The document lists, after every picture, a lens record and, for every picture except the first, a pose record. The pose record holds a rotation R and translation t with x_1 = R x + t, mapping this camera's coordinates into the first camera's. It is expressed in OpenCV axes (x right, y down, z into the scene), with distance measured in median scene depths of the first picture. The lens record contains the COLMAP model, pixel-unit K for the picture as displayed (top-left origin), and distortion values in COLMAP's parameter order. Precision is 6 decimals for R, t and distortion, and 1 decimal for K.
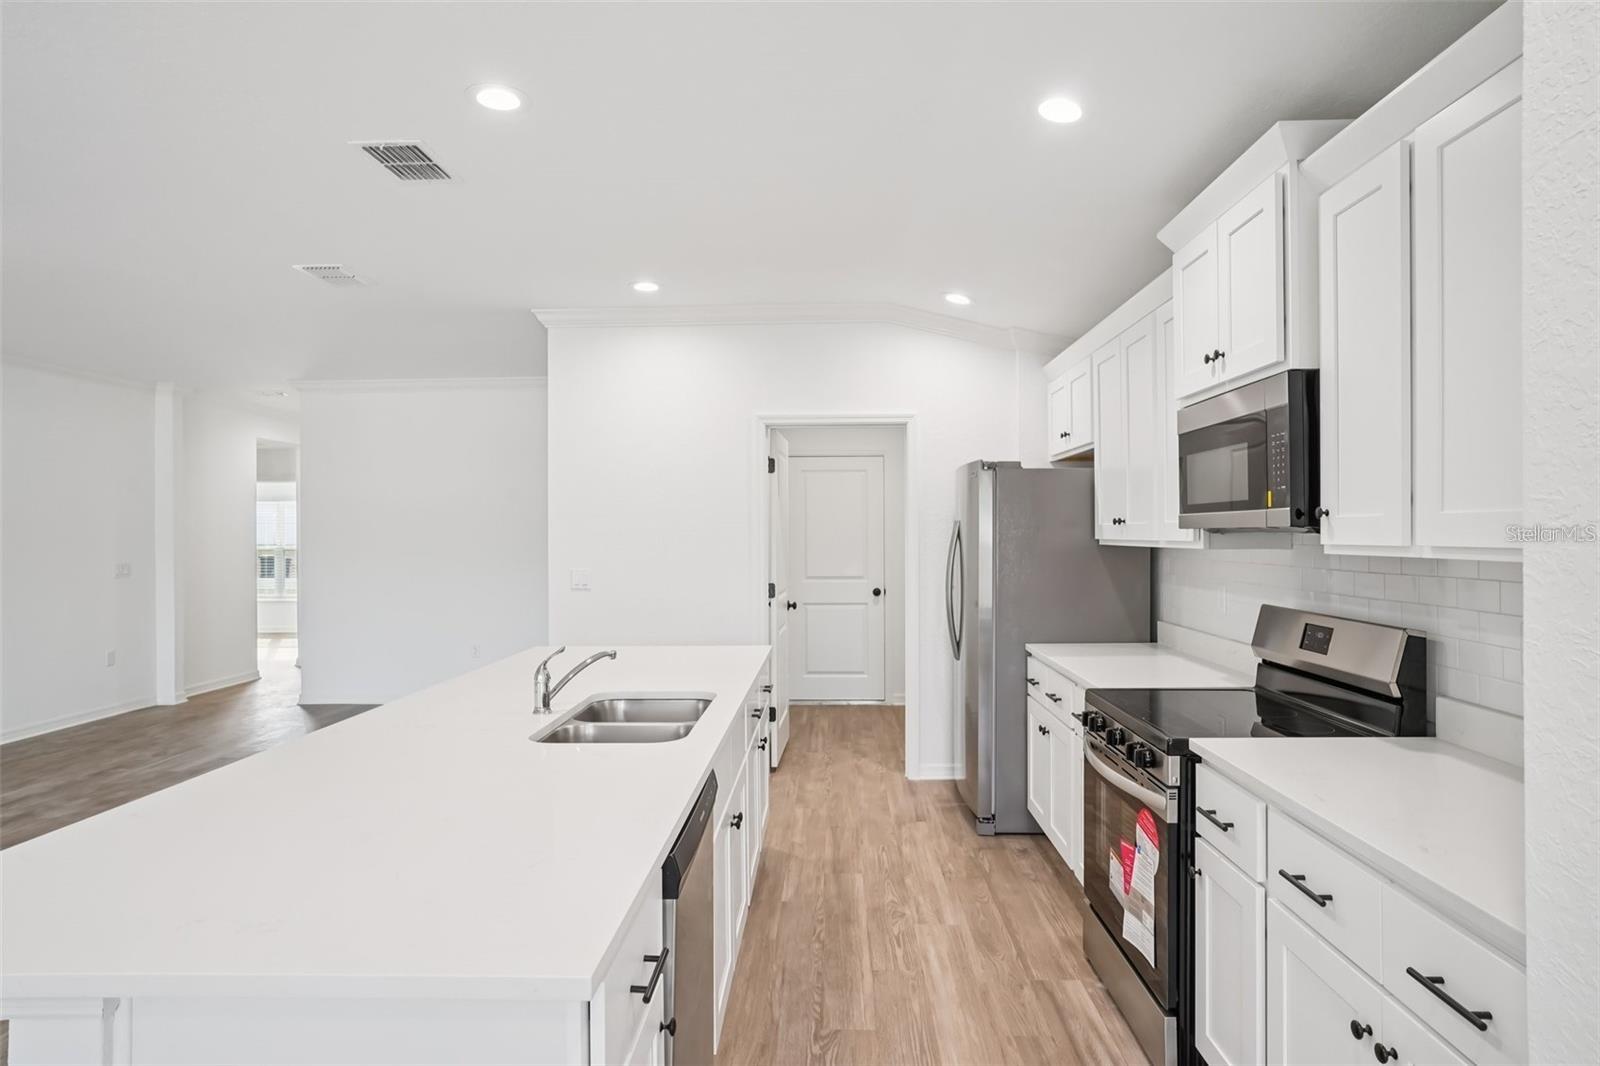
lens RADIAL K [[963.9, 0, 800.0], [0, 963.9, 533.0], [0, 0, 1]] dist [-0.001155, -0.000253]
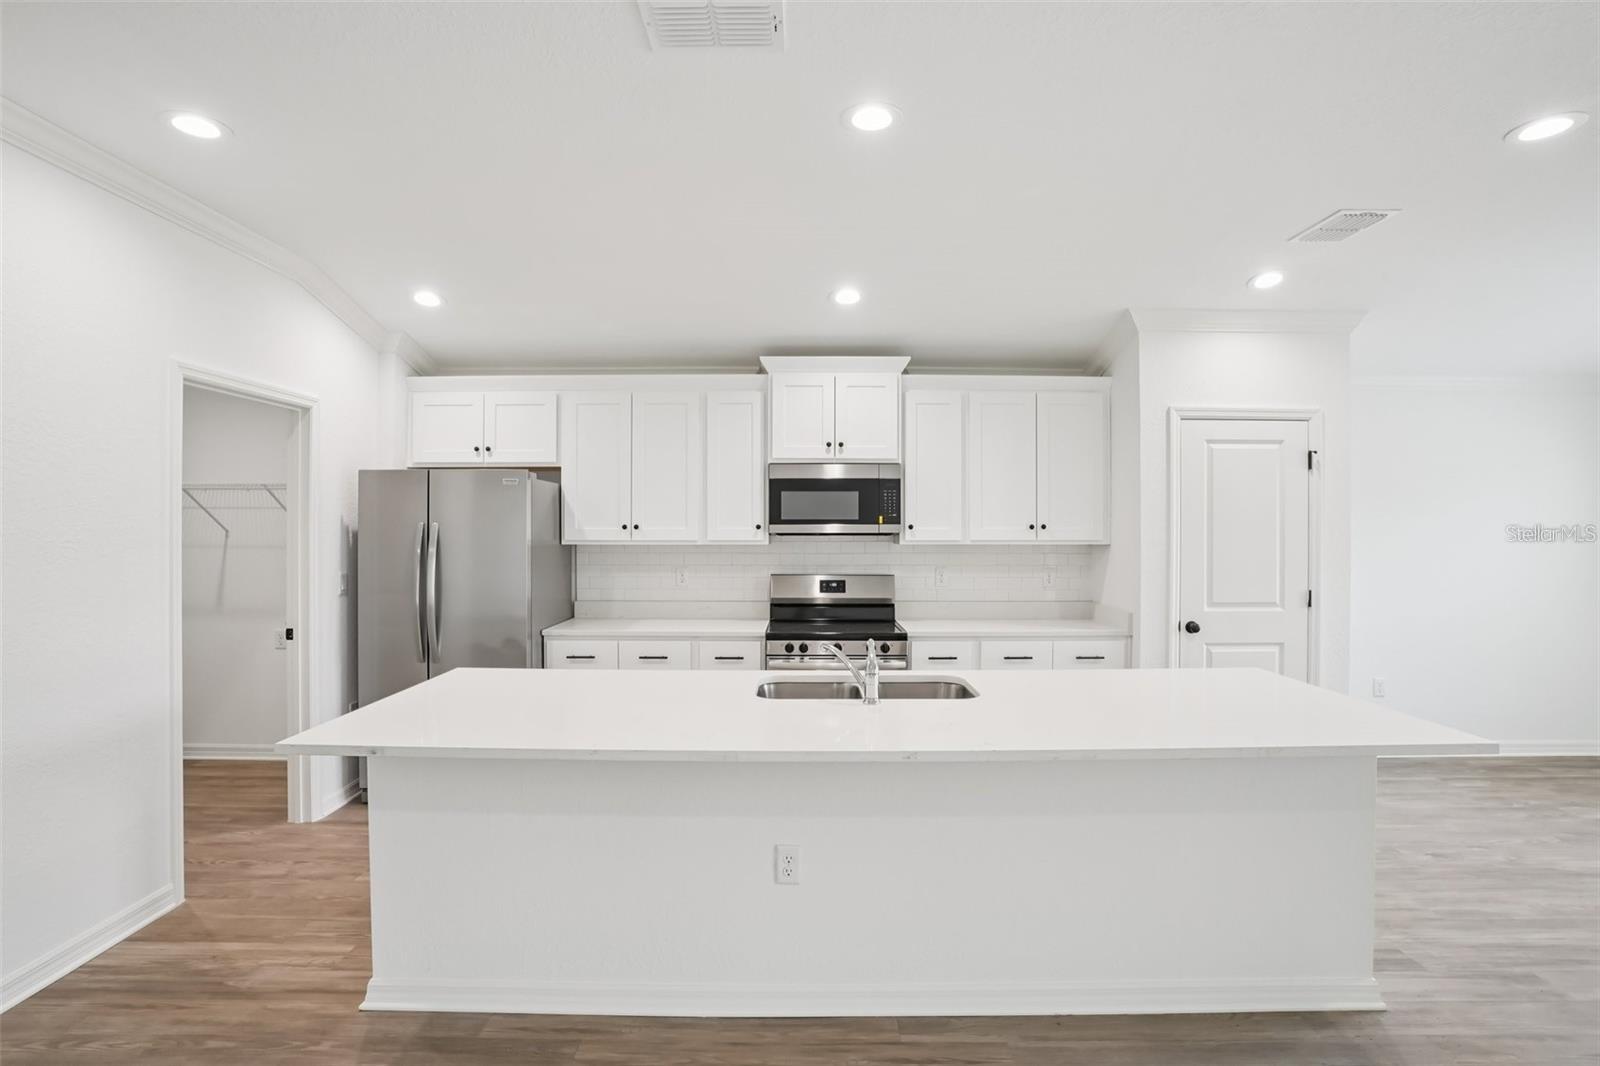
lens RADIAL K [[795.2, 0, 800.0], [0, 795.2, 533.0], [0, 0, 1]] dist [0.000473, 0.000101]
pose [[-0.037106, -0.007505, 0.999283, -0.614601], [-0.002231, 0.999970, 0.007427, -0.008761], [-0.999309, -0.001954, -0.037122, 0.595015]]
